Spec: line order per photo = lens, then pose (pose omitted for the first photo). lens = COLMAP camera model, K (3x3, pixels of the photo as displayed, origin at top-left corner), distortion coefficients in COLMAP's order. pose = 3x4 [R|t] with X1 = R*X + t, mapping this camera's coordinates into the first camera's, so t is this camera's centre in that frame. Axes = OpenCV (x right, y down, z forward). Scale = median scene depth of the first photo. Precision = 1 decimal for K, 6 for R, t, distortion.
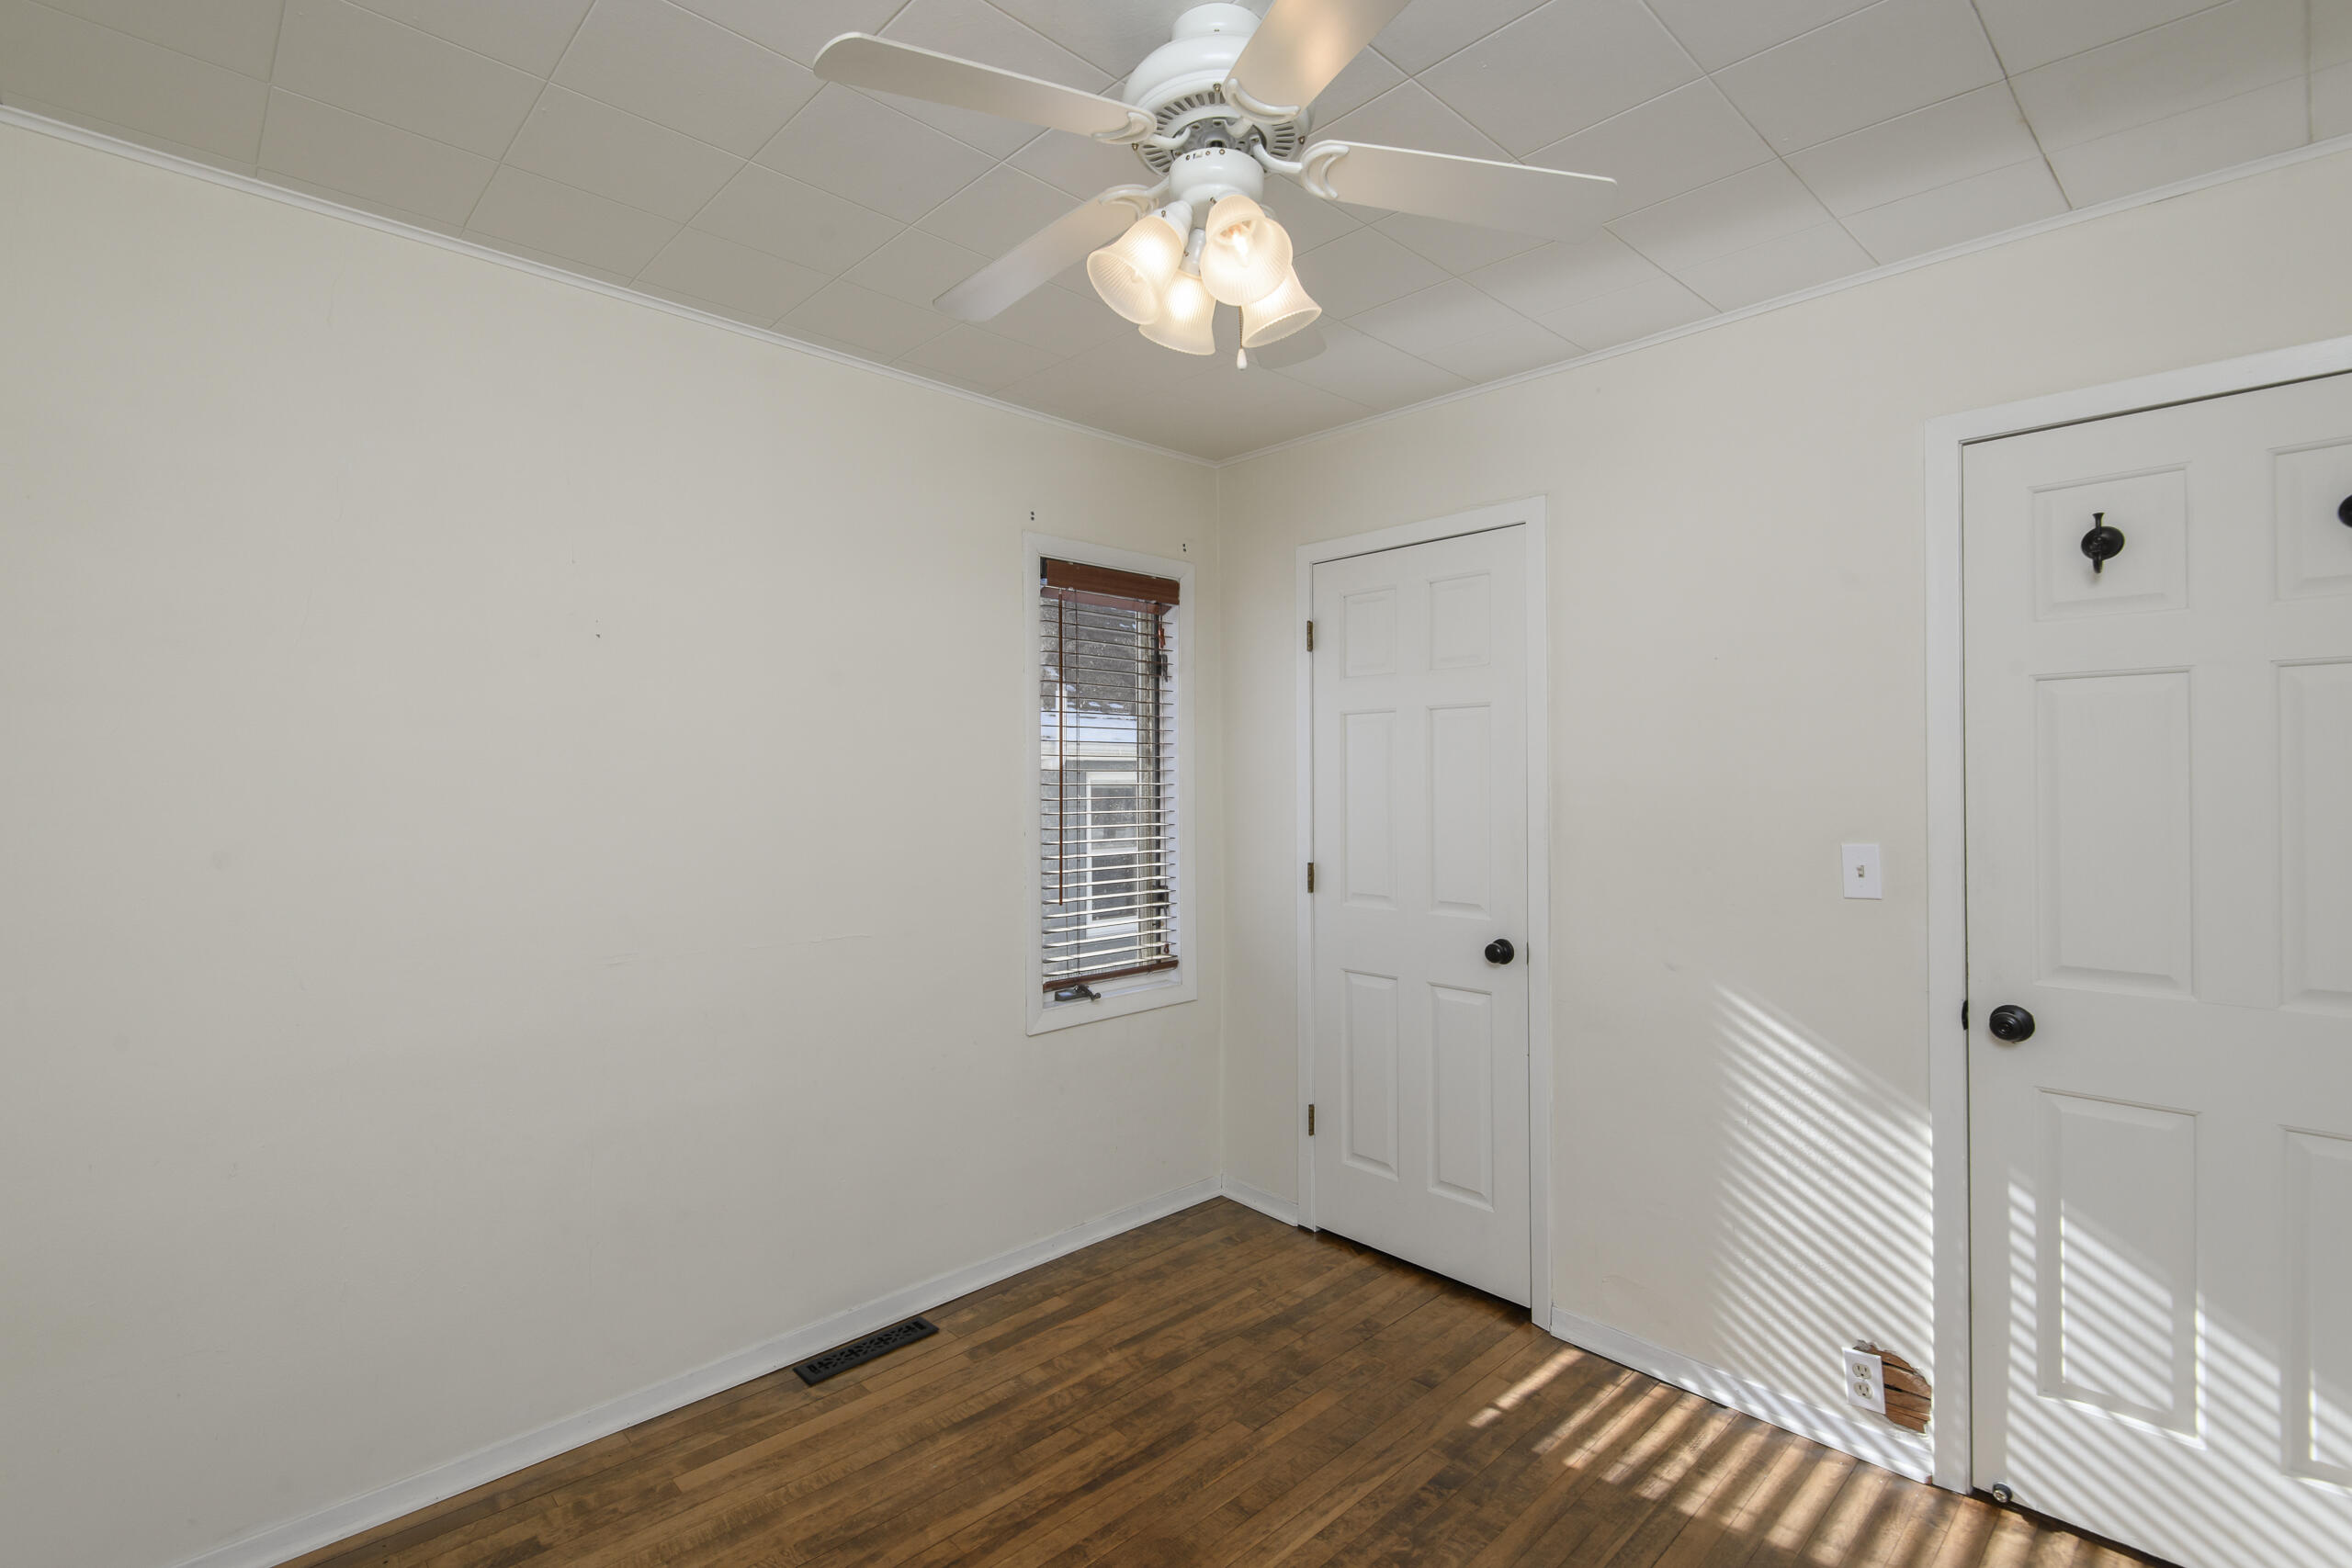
lens RADIAL K [[1067.3, 0, 1178.0], [0, 1067.3, 783.0], [0, 0, 1]] dist [0.021236, -0.012987]
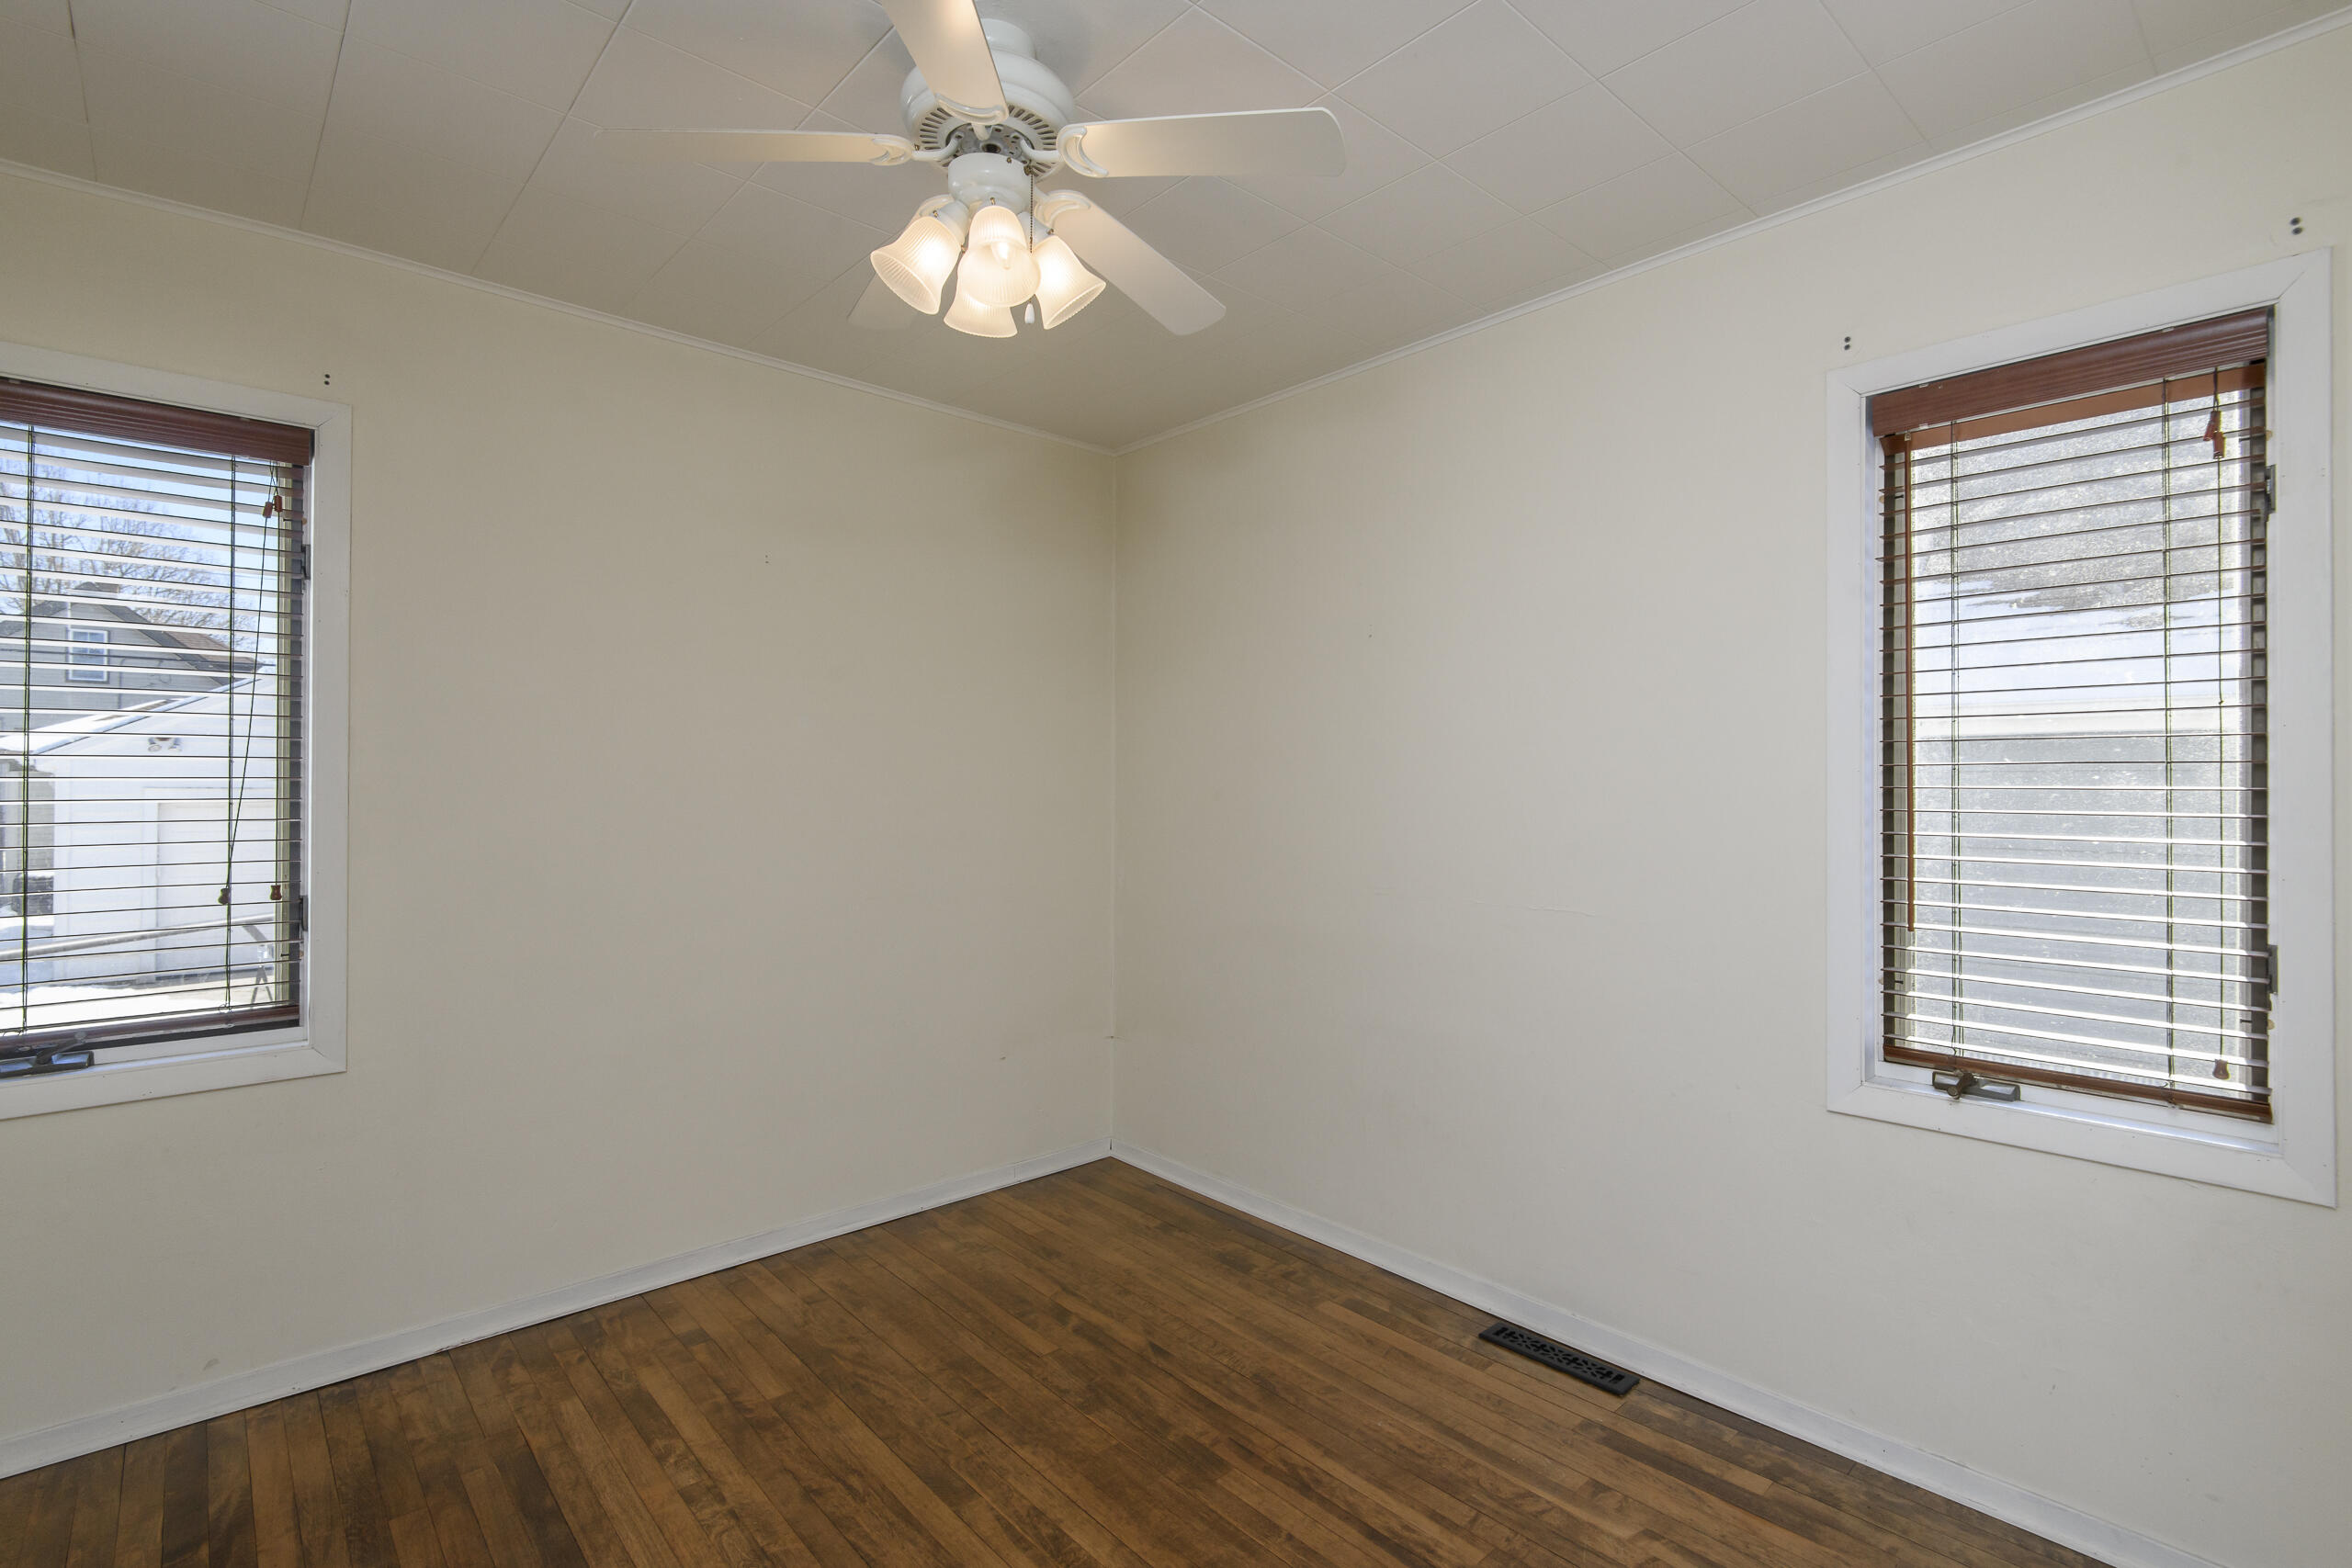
lens RADIAL K [[1067.3, 0, 1188.2], [0, 1067.3, 770.2], [0, 0, 1]] dist [0.021236, -0.012987]
pose [[-0.004042, 0.001541, -0.999991, 0.771725], [0.000856, 0.999998, 0.001538, 0.010613], [0.999991, -0.000850, -0.004043, 0.797214]]
